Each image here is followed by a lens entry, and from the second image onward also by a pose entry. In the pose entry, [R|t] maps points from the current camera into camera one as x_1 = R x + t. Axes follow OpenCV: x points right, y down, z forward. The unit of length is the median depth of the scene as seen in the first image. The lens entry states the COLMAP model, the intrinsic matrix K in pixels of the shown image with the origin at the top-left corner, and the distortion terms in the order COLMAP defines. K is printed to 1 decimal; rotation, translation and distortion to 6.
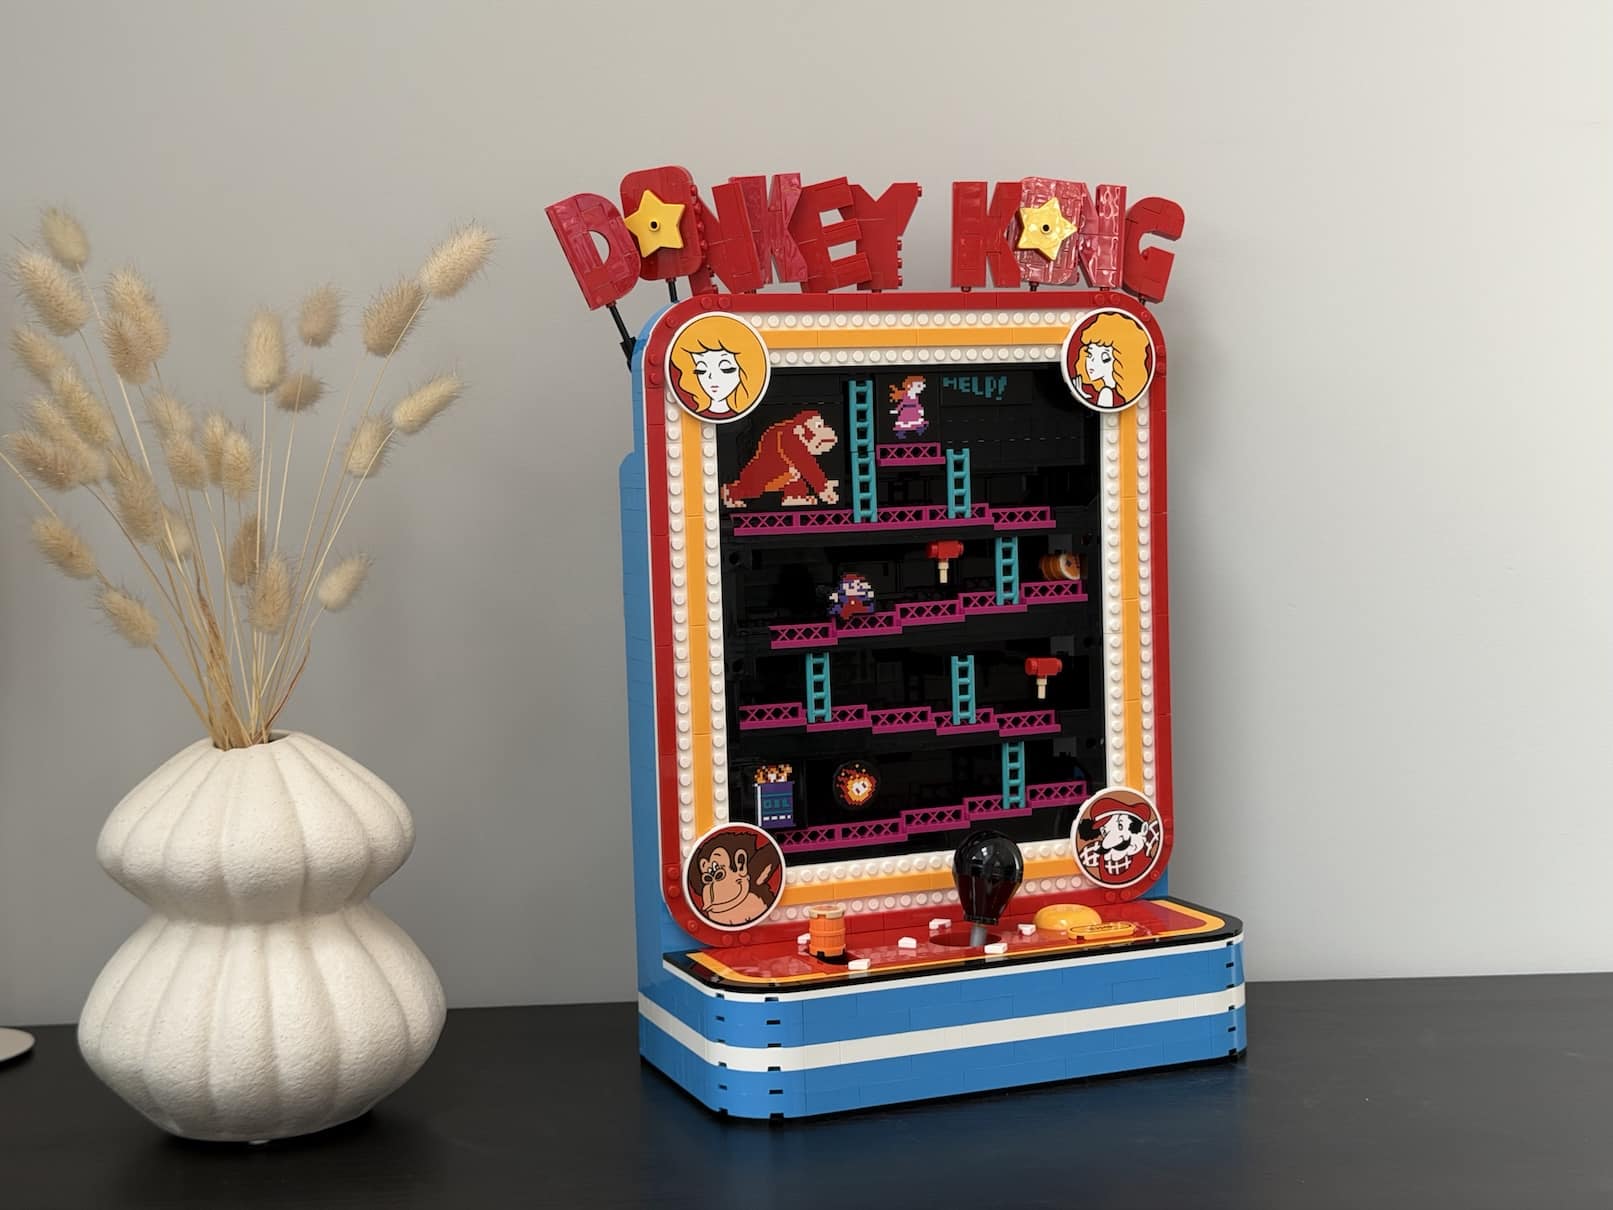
lens RADIAL K [[2327.0, 0, 806.5], [0, 2327.0, 605.0], [0, 0, 1]] dist [0.144896, -0.044325]
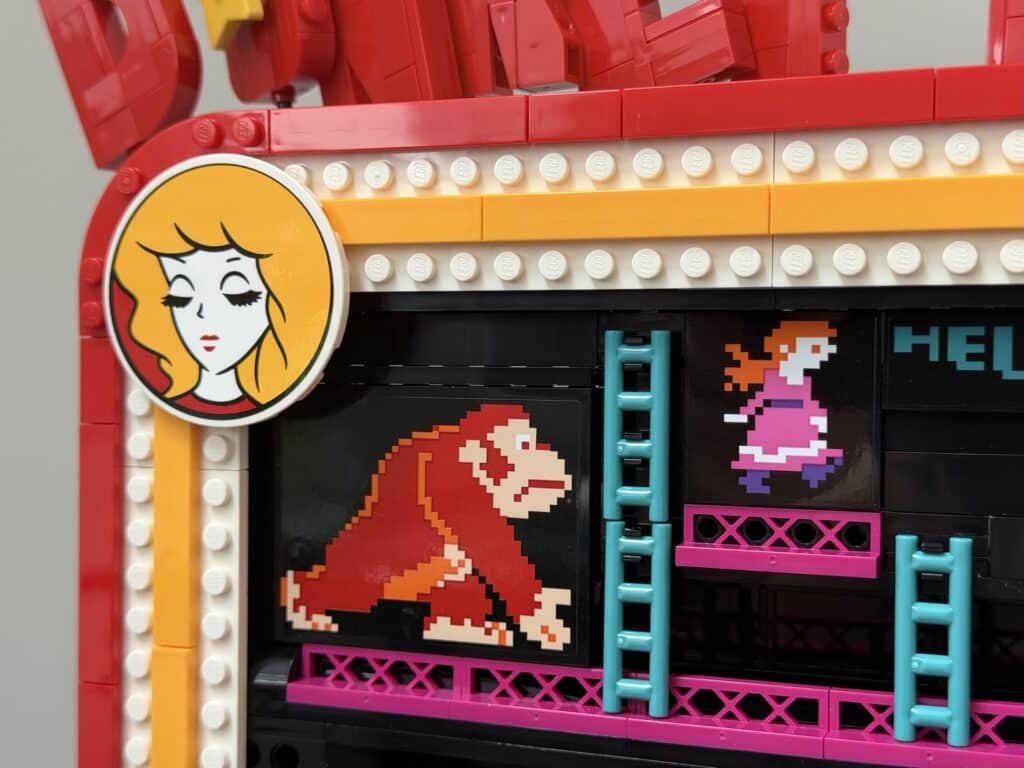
lens RADIAL K [[1477.3, 0, 512.0], [0, 1477.3, 384.0], [0, 0, 1]] dist [0.144896, -0.044325]
pose [[0.750776, 0.047208, -0.658868, 0.164728], [-0.077416, 0.996858, -0.016789, -0.082406], [0.656005, 0.063612, 0.752071, 0.811173]]
